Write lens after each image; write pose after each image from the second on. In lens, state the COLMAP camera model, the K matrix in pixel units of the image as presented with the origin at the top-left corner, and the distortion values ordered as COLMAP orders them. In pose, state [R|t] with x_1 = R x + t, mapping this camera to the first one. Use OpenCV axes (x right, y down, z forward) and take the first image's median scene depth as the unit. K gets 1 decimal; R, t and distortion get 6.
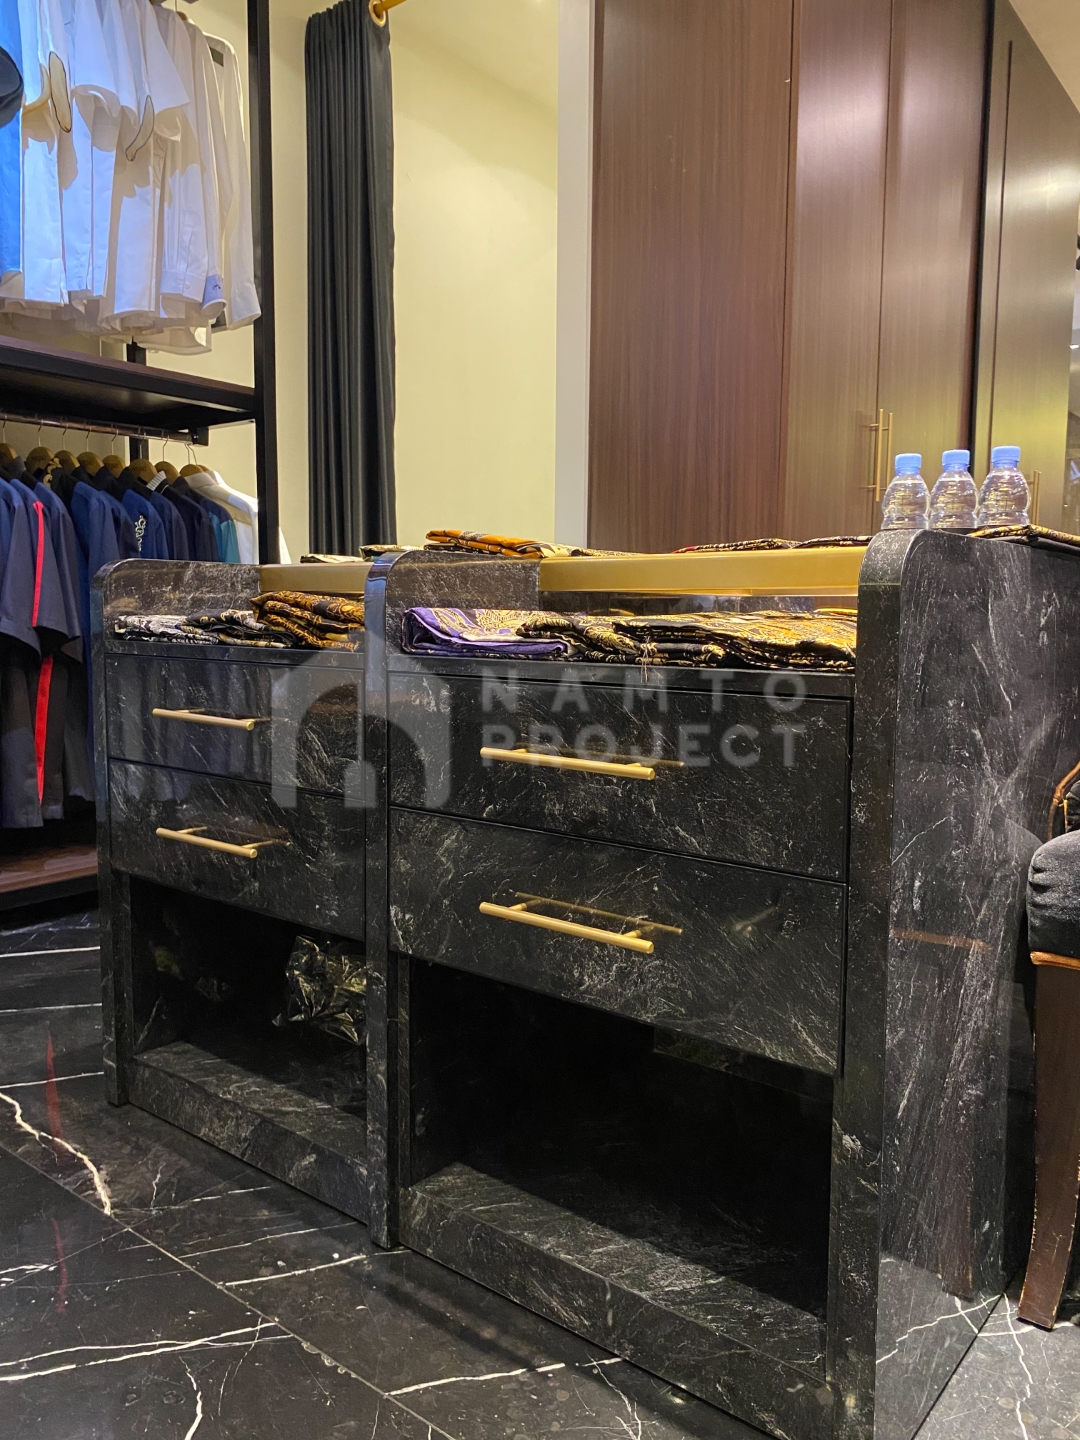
lens RADIAL K [[1095.3, 0, 540.0], [0, 1095.3, 720.0], [0, 0, 1]] dist [0.012447, 0.001325]
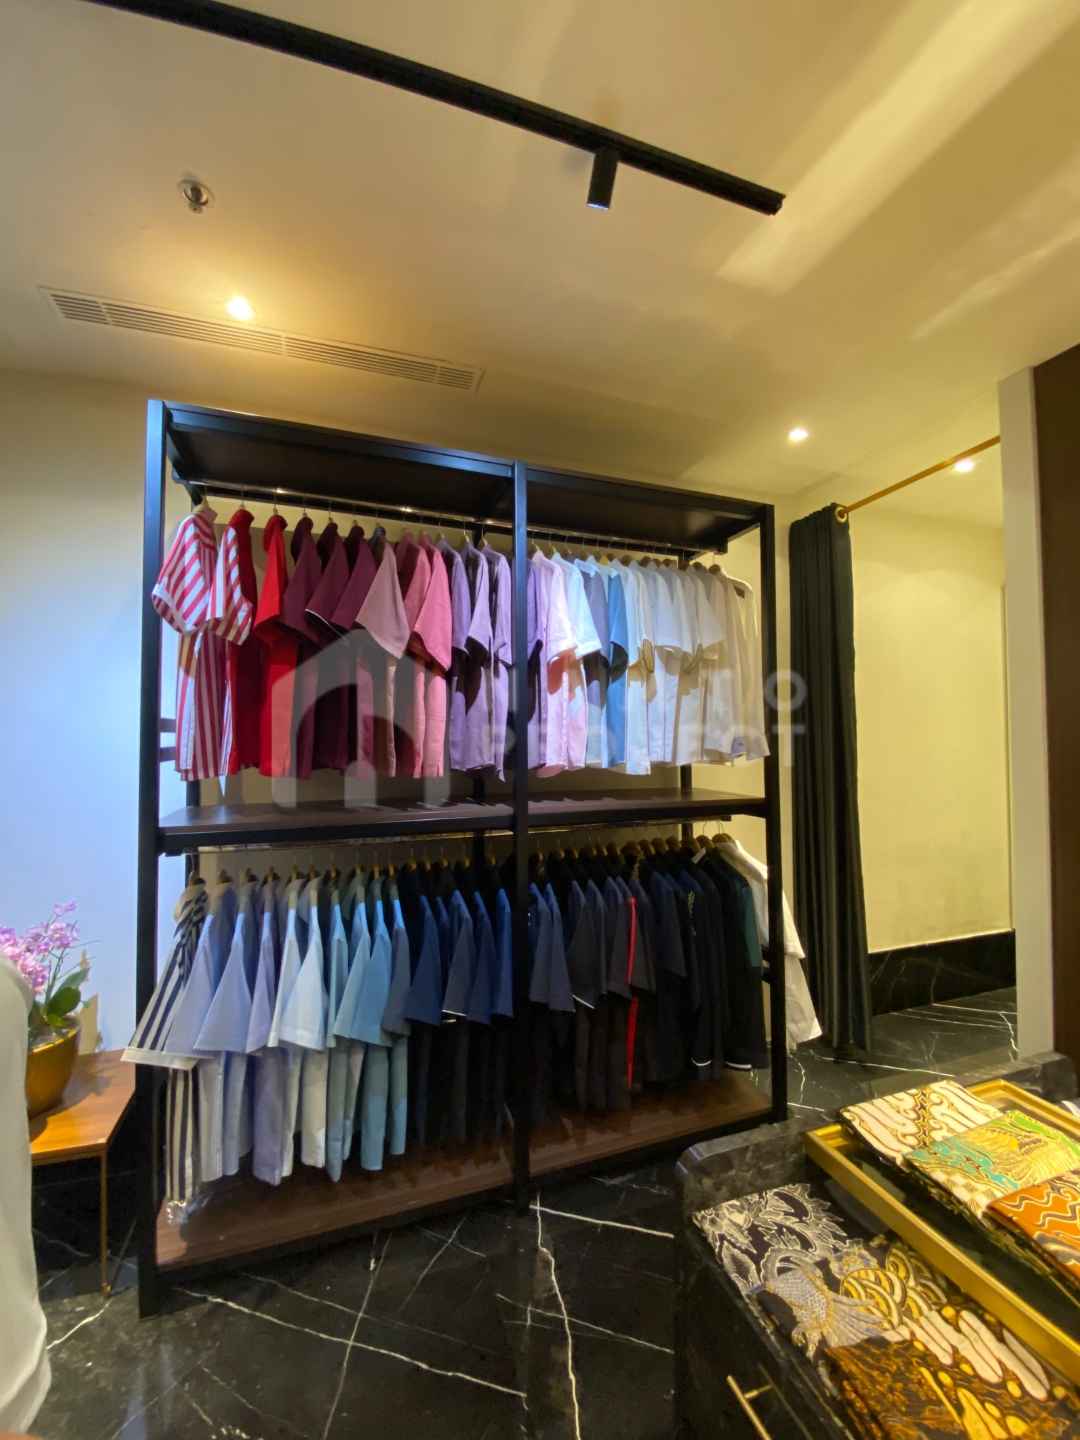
lens RADIAL K [[571.3, 0, 549.3], [0, 571.3, 720.7], [0, 0, 1]] dist [0.044517, -0.035969]
pose [[0.846801, -0.030526, -0.531034, -0.094435], [-0.032226, 0.993574, -0.108503, -0.334208], [0.530933, 0.108993, 0.840375, 0.181343]]
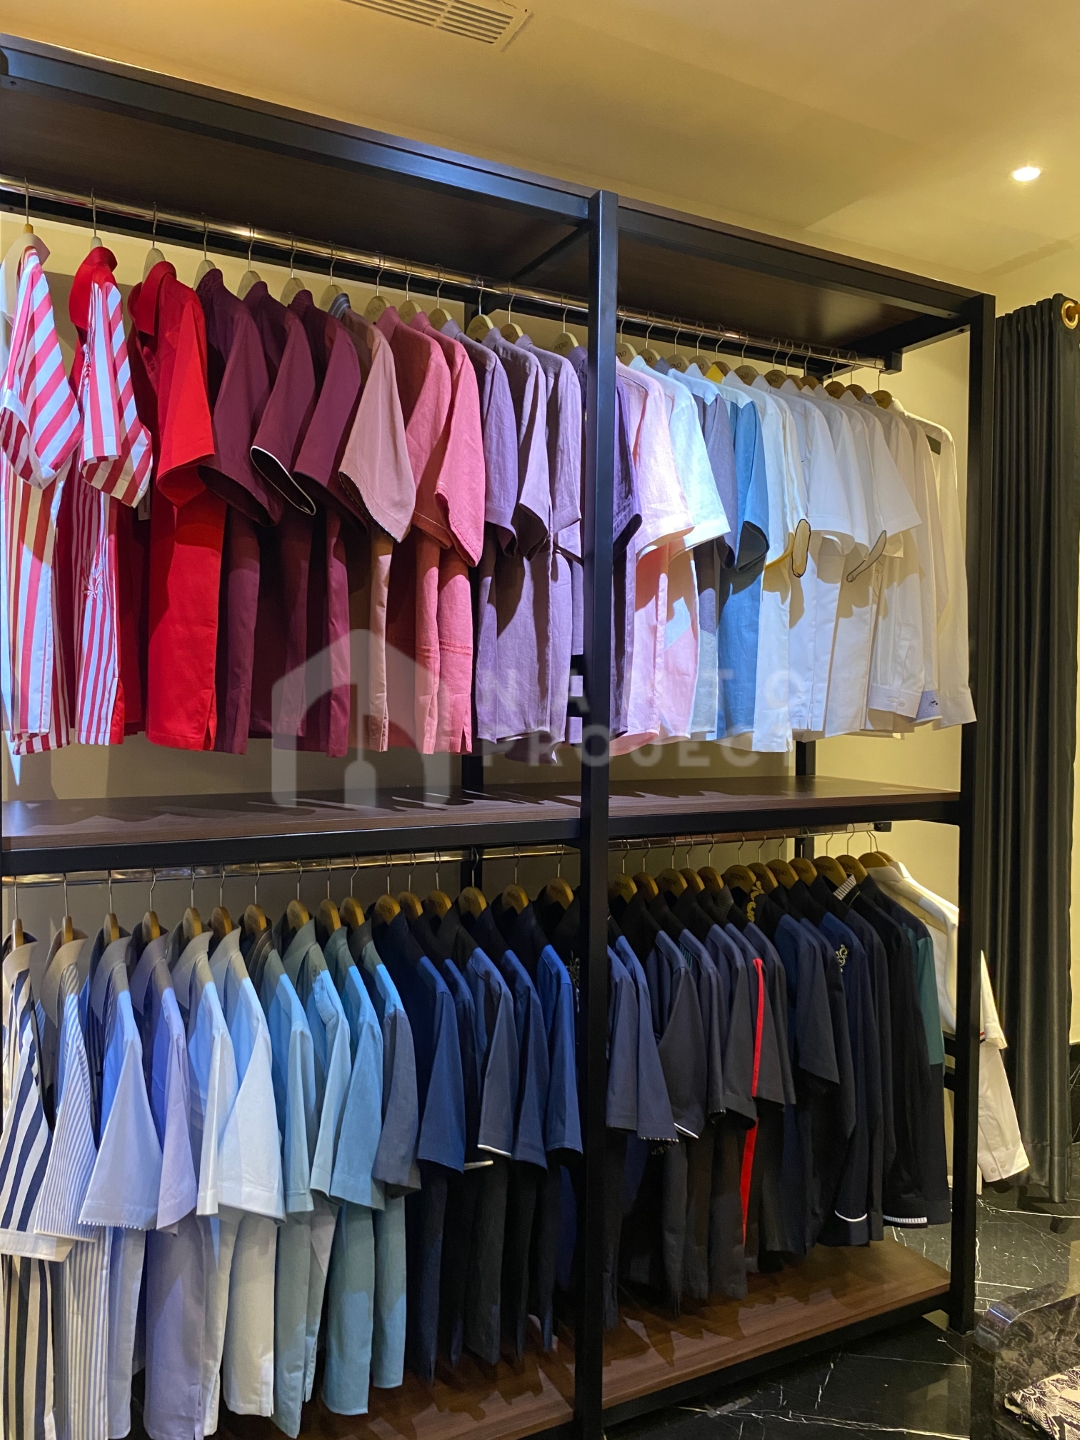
lens RADIAL K [[1095.3, 0, 540.0], [0, 1095.3, 720.0], [0, 0, 1]] dist [0.012447, 0.001325]
pose [[0.913662, 0.015227, -0.406190, -0.224372], [-0.038882, 0.997990, -0.050047, -0.323768], [0.404611, 0.061519, 0.912417, 0.030470]]
